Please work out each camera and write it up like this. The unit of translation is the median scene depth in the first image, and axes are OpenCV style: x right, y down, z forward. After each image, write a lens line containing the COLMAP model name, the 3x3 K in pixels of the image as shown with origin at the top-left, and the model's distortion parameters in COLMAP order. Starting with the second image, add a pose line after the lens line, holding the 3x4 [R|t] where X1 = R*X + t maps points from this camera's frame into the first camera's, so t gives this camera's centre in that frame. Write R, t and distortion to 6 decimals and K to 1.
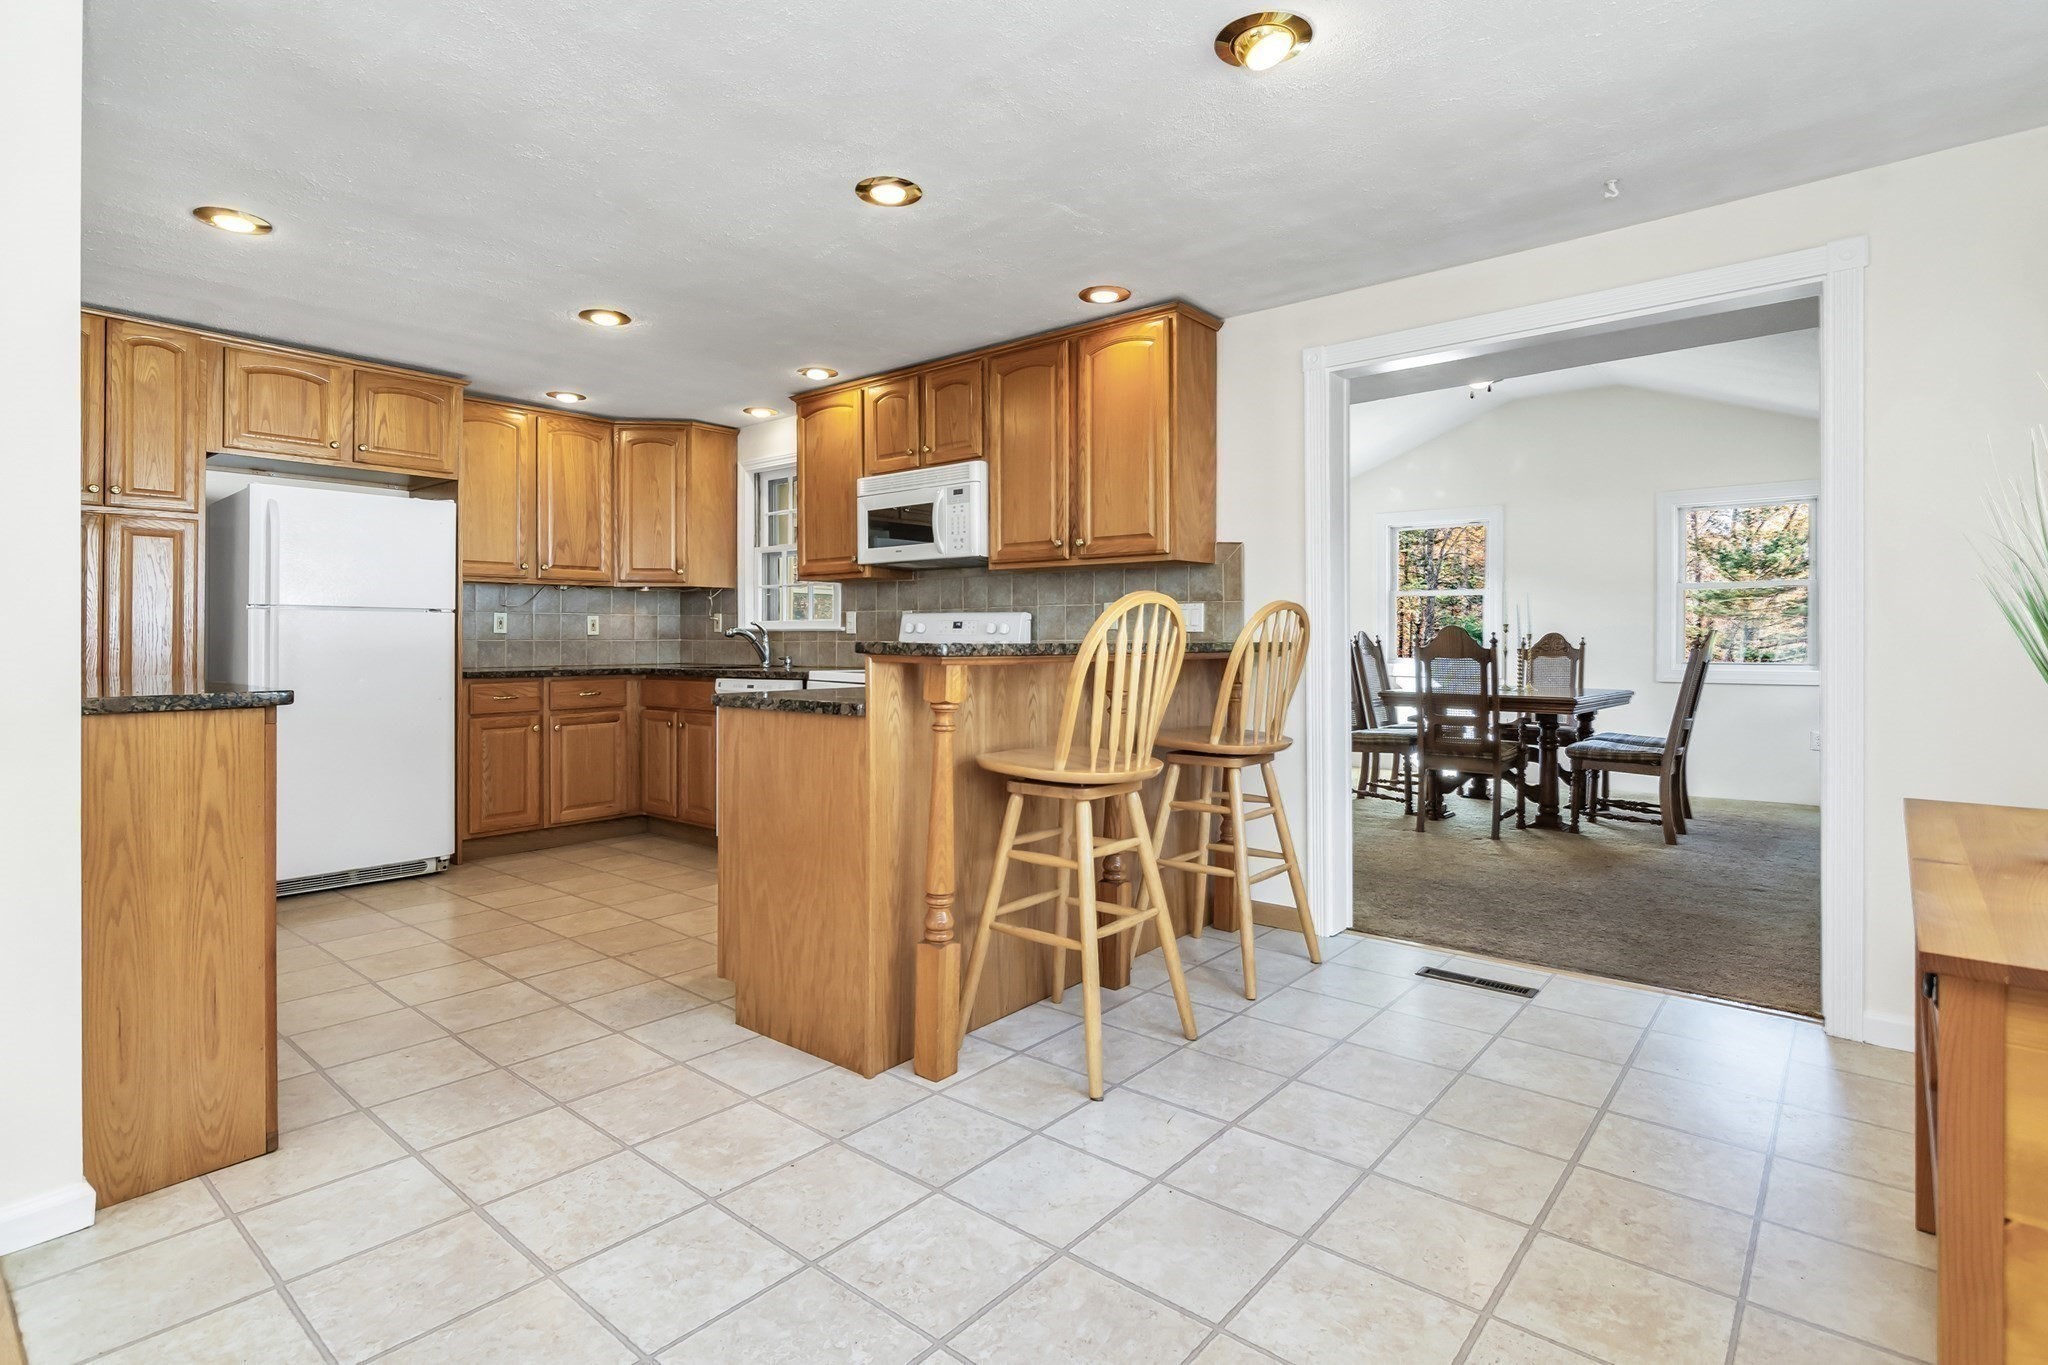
lens RADIAL K [[996.1, 0, 909.6], [0, 996.1, 642.6], [0, 0, 1]] dist [-0.001263, 0.000188]
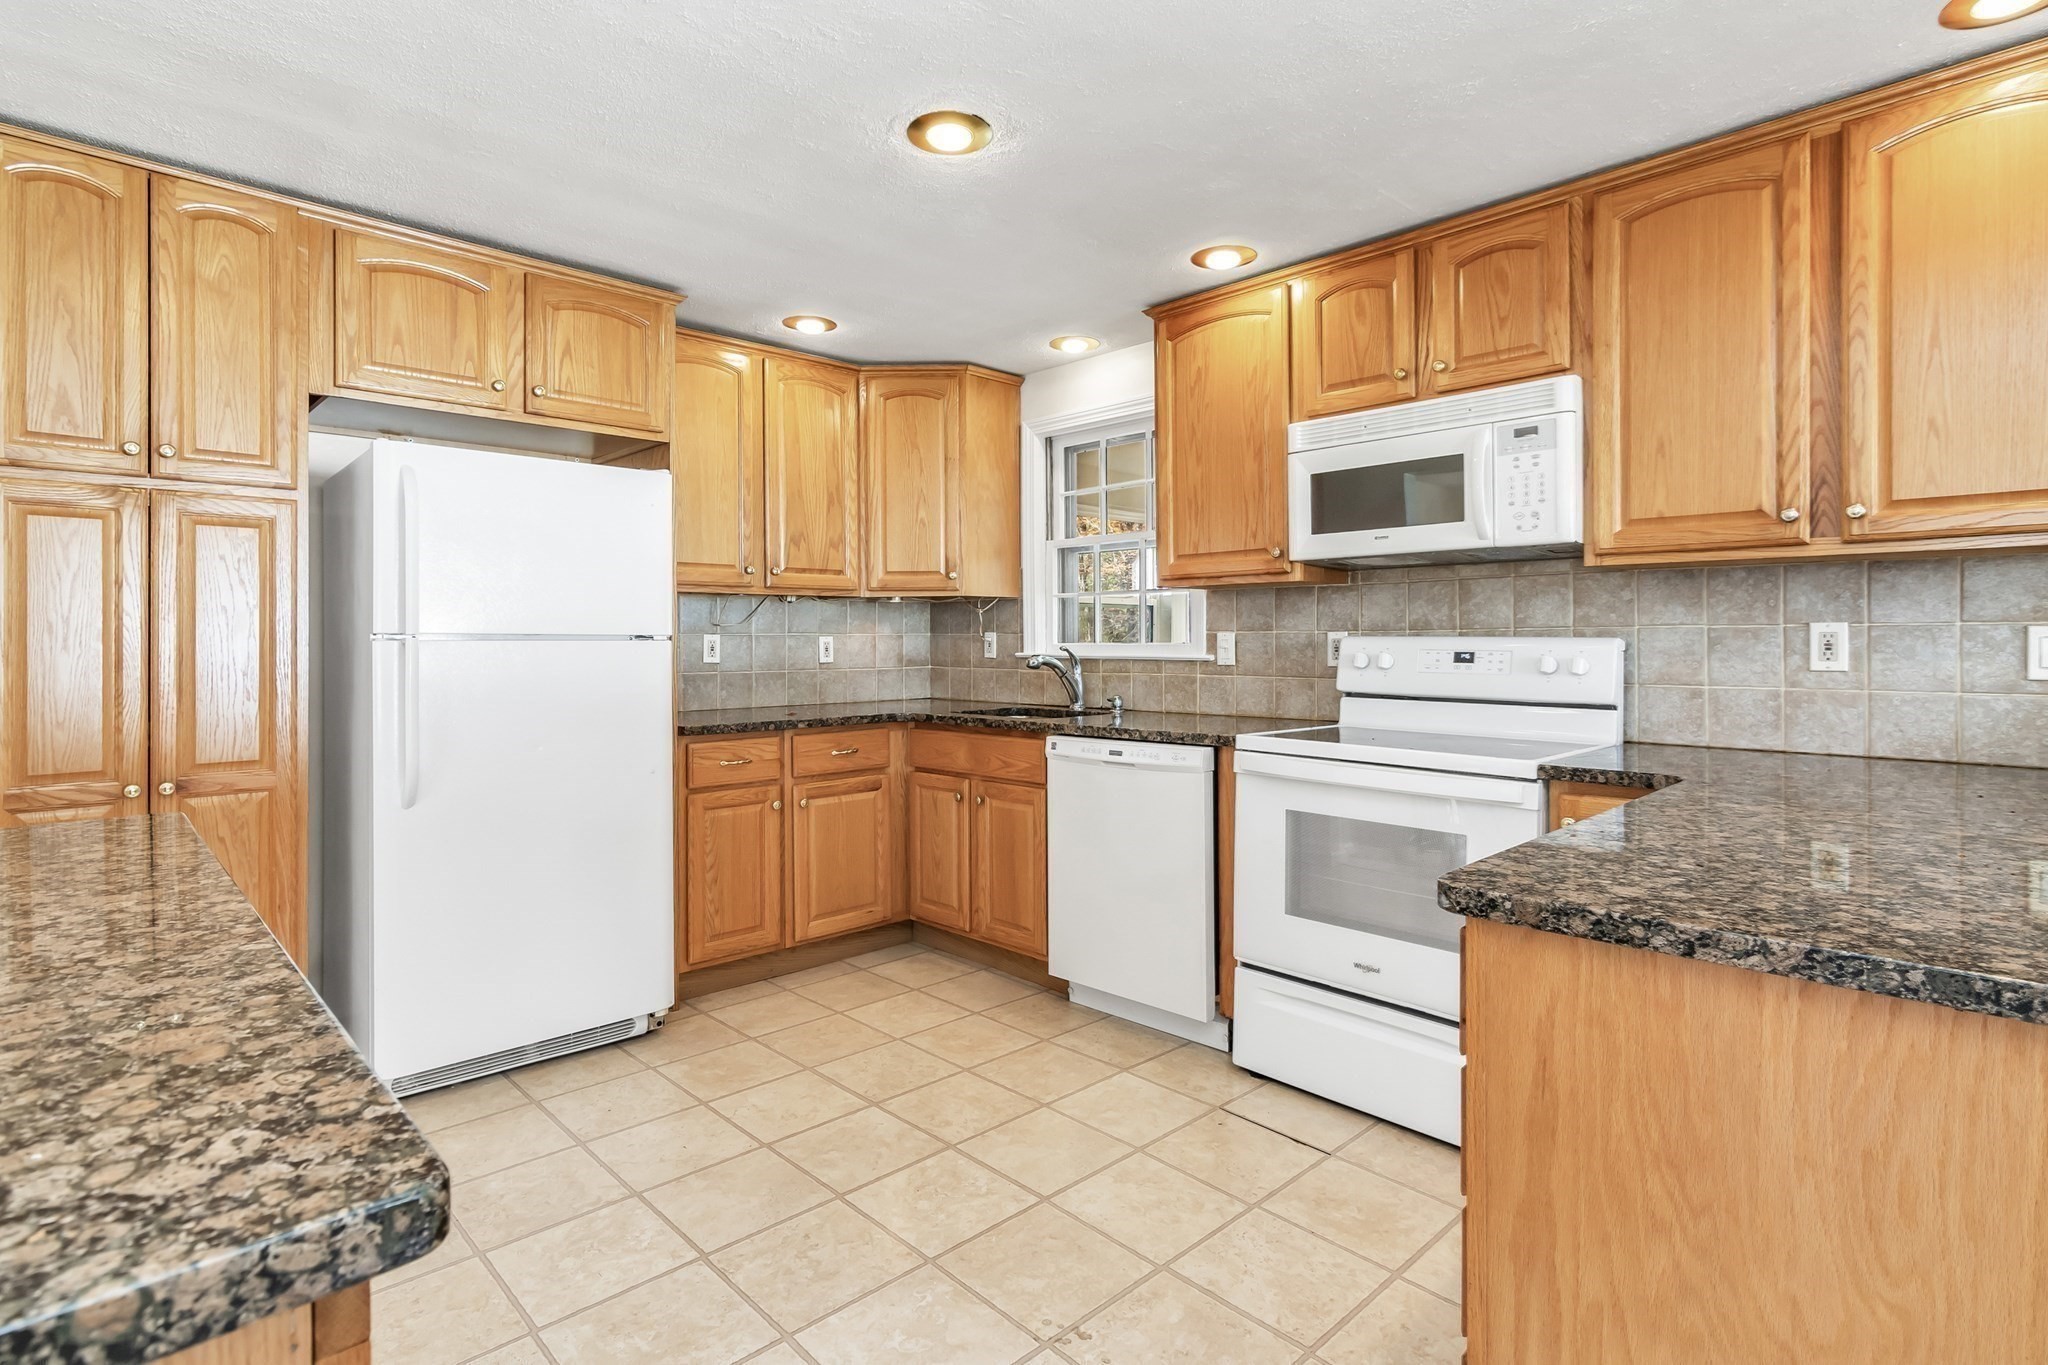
lens RADIAL K [[958.4, 0, 908.2], [0, 958.4, 657.1], [0, 0, 1]] dist [-0.000666, 0.000045]
pose [[0.995066, -0.000969, -0.099206, -0.242474], [0.002352, 0.999902, 0.013828, -0.027911], [0.099182, -0.013993, 0.994971, 0.390314]]
